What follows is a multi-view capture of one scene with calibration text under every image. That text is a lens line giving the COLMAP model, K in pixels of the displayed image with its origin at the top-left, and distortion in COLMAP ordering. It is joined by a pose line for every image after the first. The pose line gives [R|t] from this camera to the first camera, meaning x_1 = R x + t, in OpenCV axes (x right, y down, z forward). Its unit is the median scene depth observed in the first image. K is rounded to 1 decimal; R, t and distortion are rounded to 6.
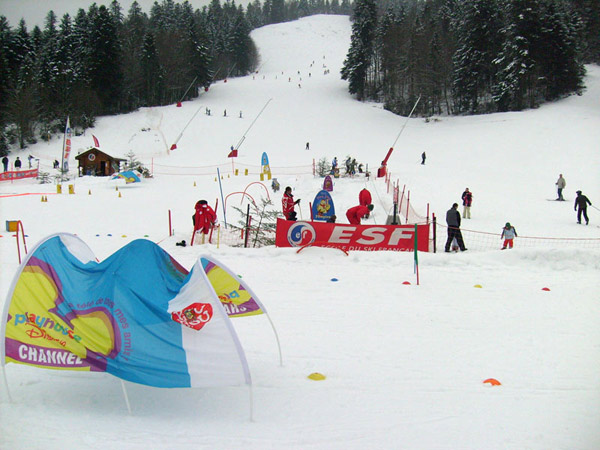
lens RADIAL K [[618.6, 0, 294.0], [0, 618.6, 226.4], [0, 0, 1]] dist [-0.162472, 0.165513]
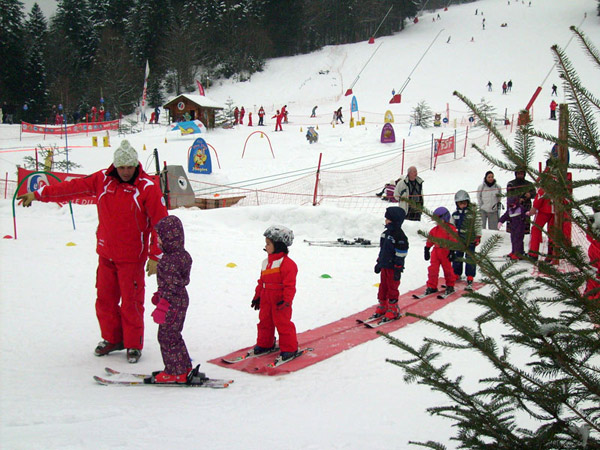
lens RADIAL K [[755.8, 0, 300.0], [0, 755.8, 225.0], [0, 0, 1]] dist [-0.119910, 0.004230]
pose [[0.941883, 0.030402, -0.334562, 0.075148], [-0.015064, 0.998717, 0.048344, 0.001232], [0.335602, -0.040495, 0.941133, 0.009766]]
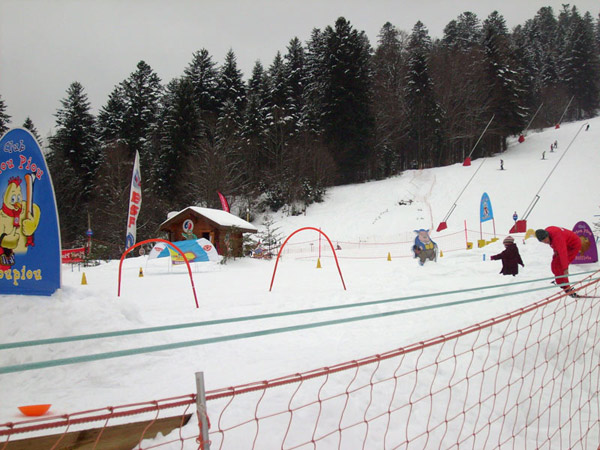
lens RADIAL K [[924.5, 0, 300.0], [0, 924.5, 225.0], [0, 0, 1]] dist [-0.116423, 0.163884]
pose [[0.914151, -0.046700, -0.402674, 0.033333], [-0.013541, 0.989270, -0.145469, 0.001159], [0.405147, 0.138434, 0.903710, 0.112867]]
